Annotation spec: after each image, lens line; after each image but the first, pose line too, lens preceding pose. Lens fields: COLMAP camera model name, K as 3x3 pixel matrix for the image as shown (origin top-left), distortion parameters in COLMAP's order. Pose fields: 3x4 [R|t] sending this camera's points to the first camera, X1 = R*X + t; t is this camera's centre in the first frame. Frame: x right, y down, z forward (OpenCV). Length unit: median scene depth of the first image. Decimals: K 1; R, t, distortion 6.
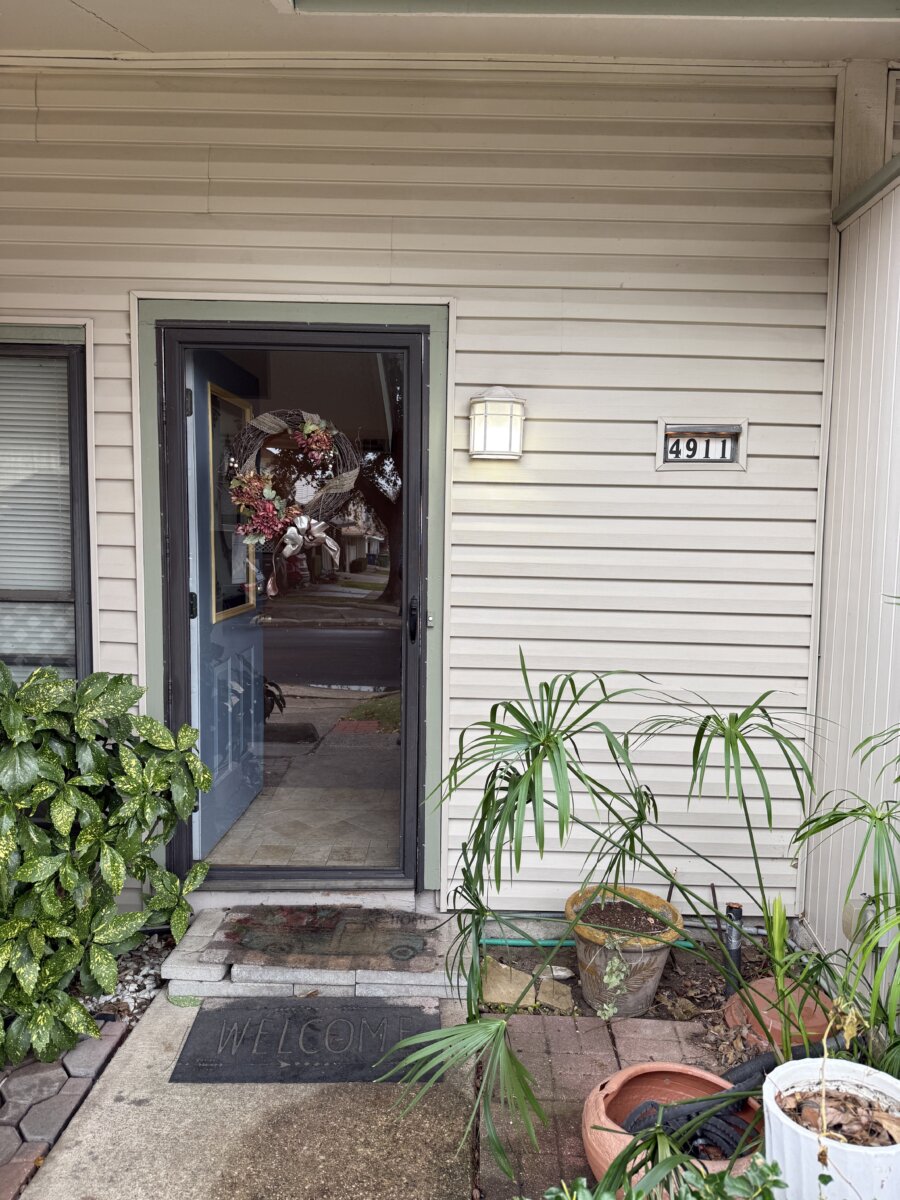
lens RADIAL K [[856.0, 0, 449.7], [0, 856.0, 601.1], [0, 0, 1]] dist [0.084400, -0.082763]
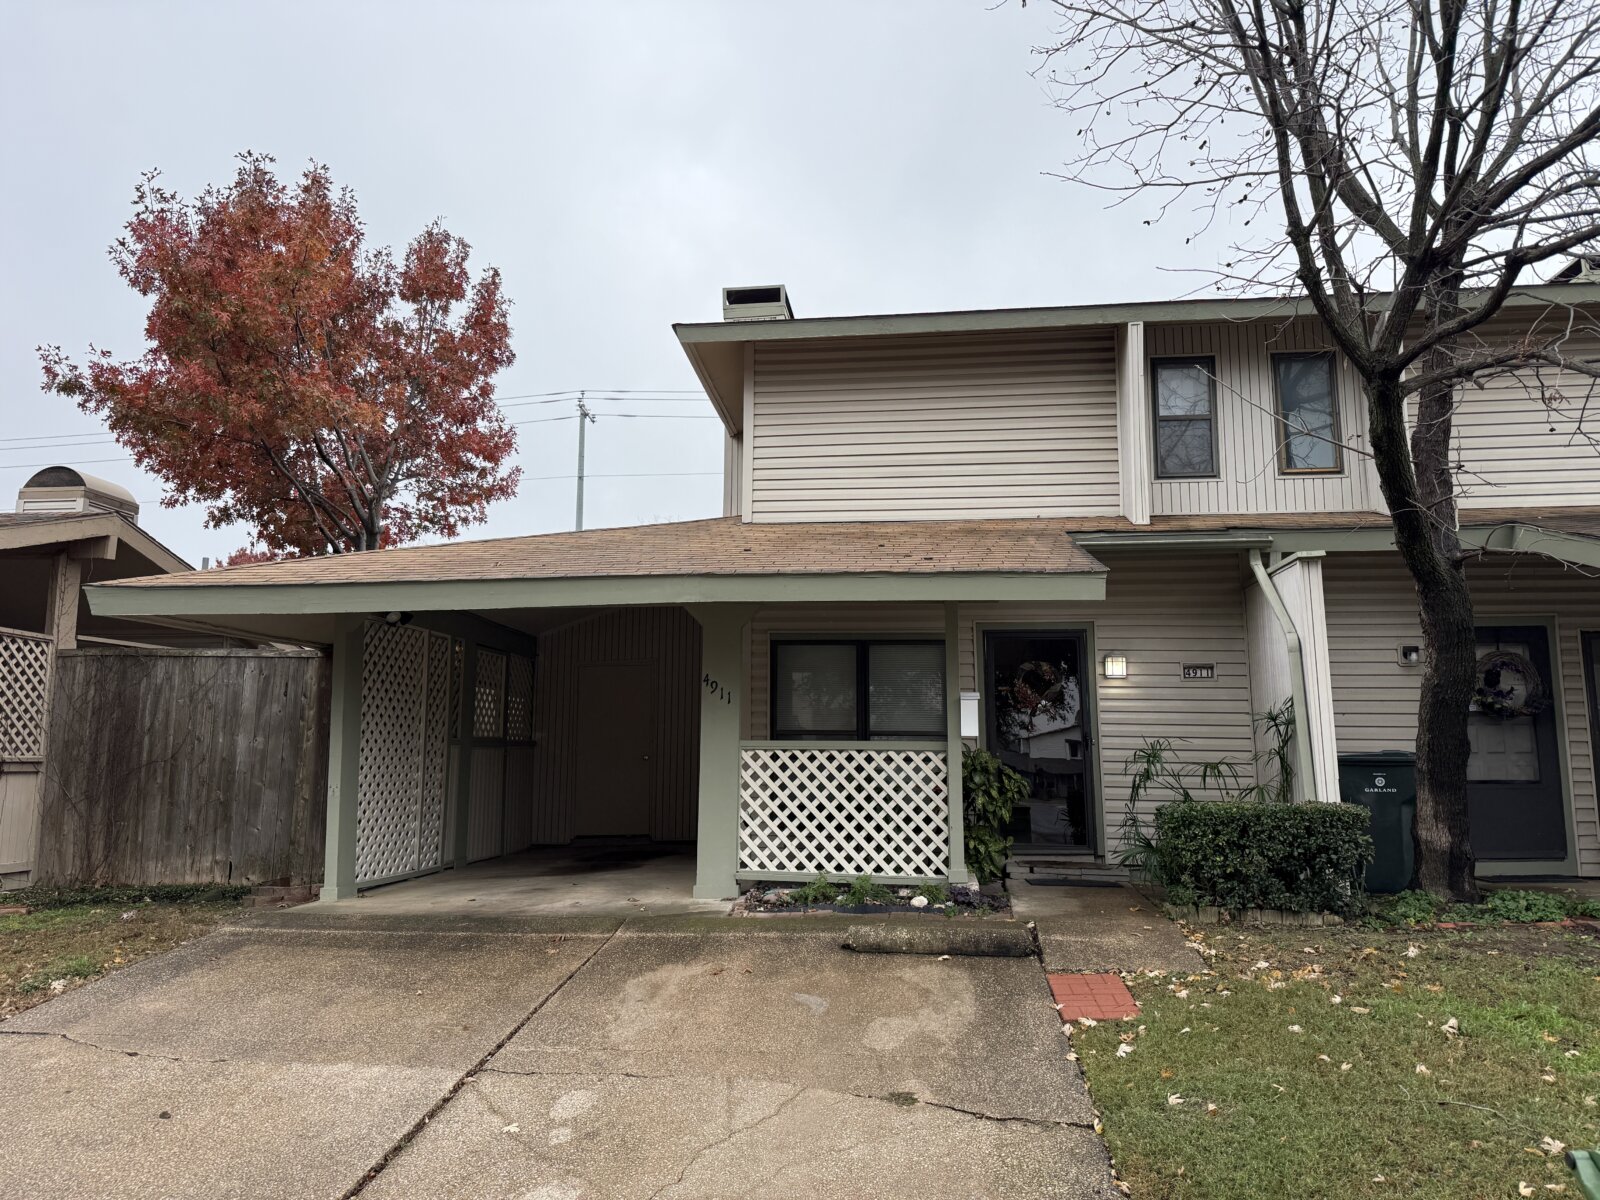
lens RADIAL K [[1141.3, 0, 799.9], [0, 1141.3, 595.5], [0, 0, 1]] dist [0.084400, -0.082763]
pose [[0.994752, -0.030084, -0.097794, -0.549180], [0.005709, 0.970627, -0.240523, 0.420085], [0.102158, 0.238702, 0.965704, -2.499980]]
